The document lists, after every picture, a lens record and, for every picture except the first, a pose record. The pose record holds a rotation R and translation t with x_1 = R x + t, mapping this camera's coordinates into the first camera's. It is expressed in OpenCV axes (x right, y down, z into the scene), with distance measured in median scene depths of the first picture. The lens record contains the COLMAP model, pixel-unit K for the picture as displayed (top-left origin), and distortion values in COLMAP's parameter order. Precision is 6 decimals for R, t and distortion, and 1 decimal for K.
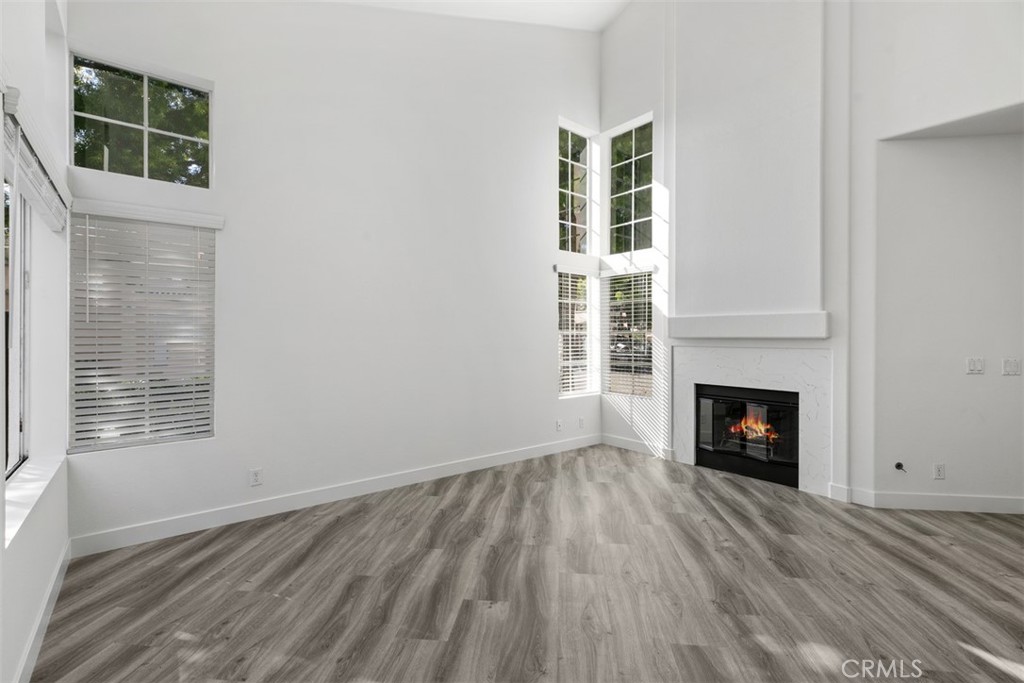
lens RADIAL K [[463.3, 0, 509.6], [0, 463.3, 334.6], [0, 0, 1]] dist [0.002694, 0.000224]
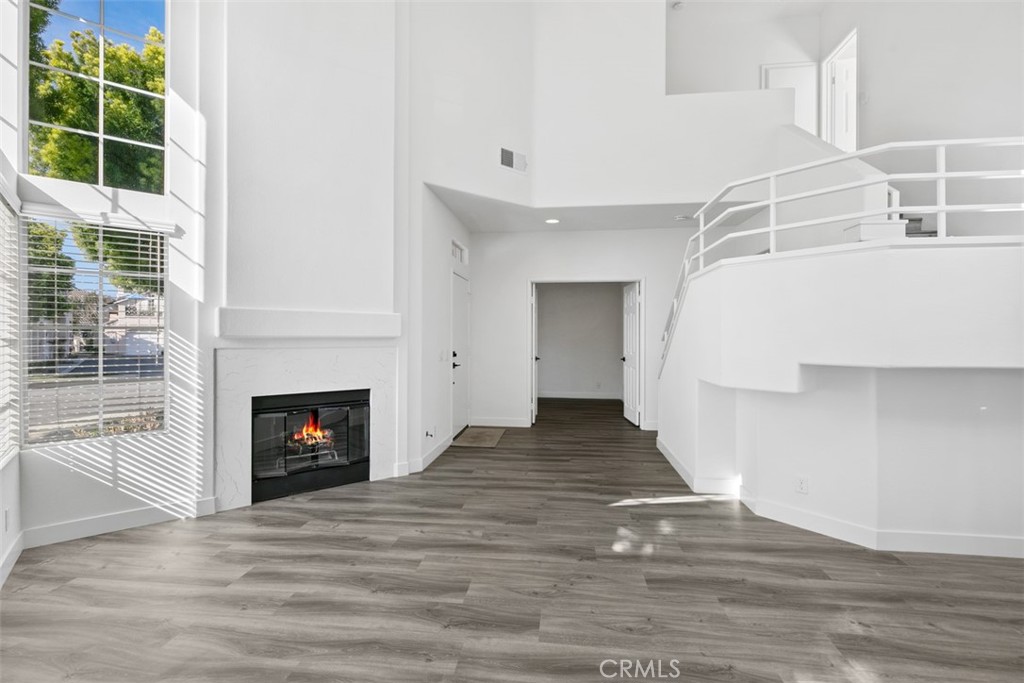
lens RADIAL K [[463.3, 0, 517.8], [0, 463.3, 333.1], [0, 0, 1]] dist [0.002694, 0.000224]
pose [[-0.005999, 0.003172, 0.999977, -0.339112], [-0.010426, 0.999940, -0.003235, -0.001569], [-0.999928, -0.010445, -0.005965, 0.526799]]
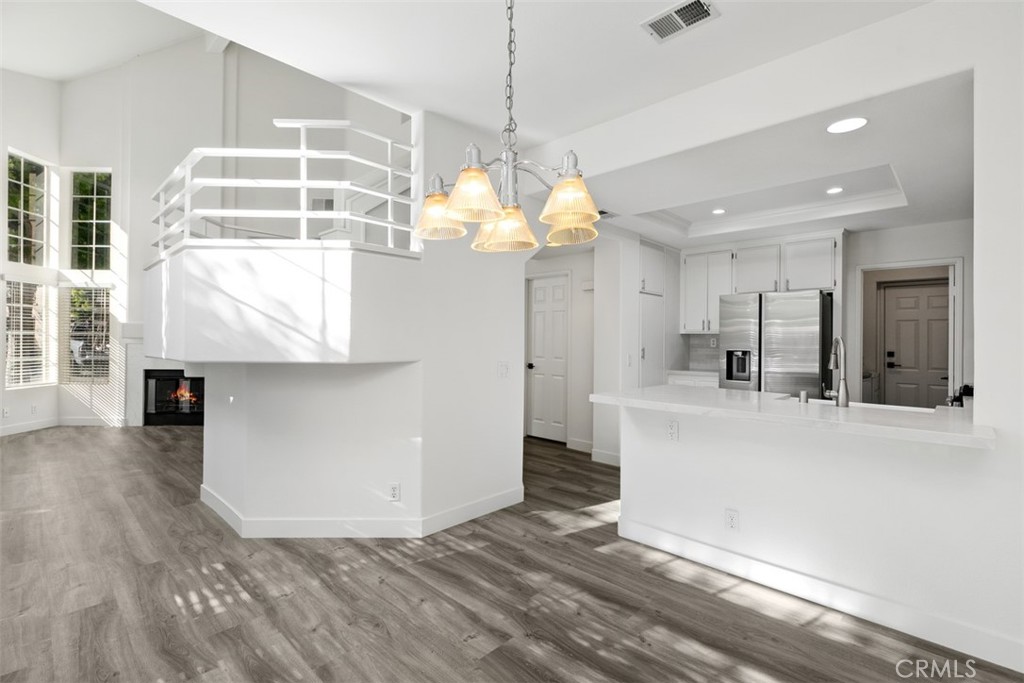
lens RADIAL K [[463.3, 0, 506.0], [0, 463.3, 341.2], [0, 0, 1]] dist [0.002694, 0.000224]
pose [[0.611566, 0.006254, 0.791169, -0.051183], [-0.009607, 0.999954, -0.000478, 0.006347], [-0.791135, -0.007309, 0.611598, -0.724302]]
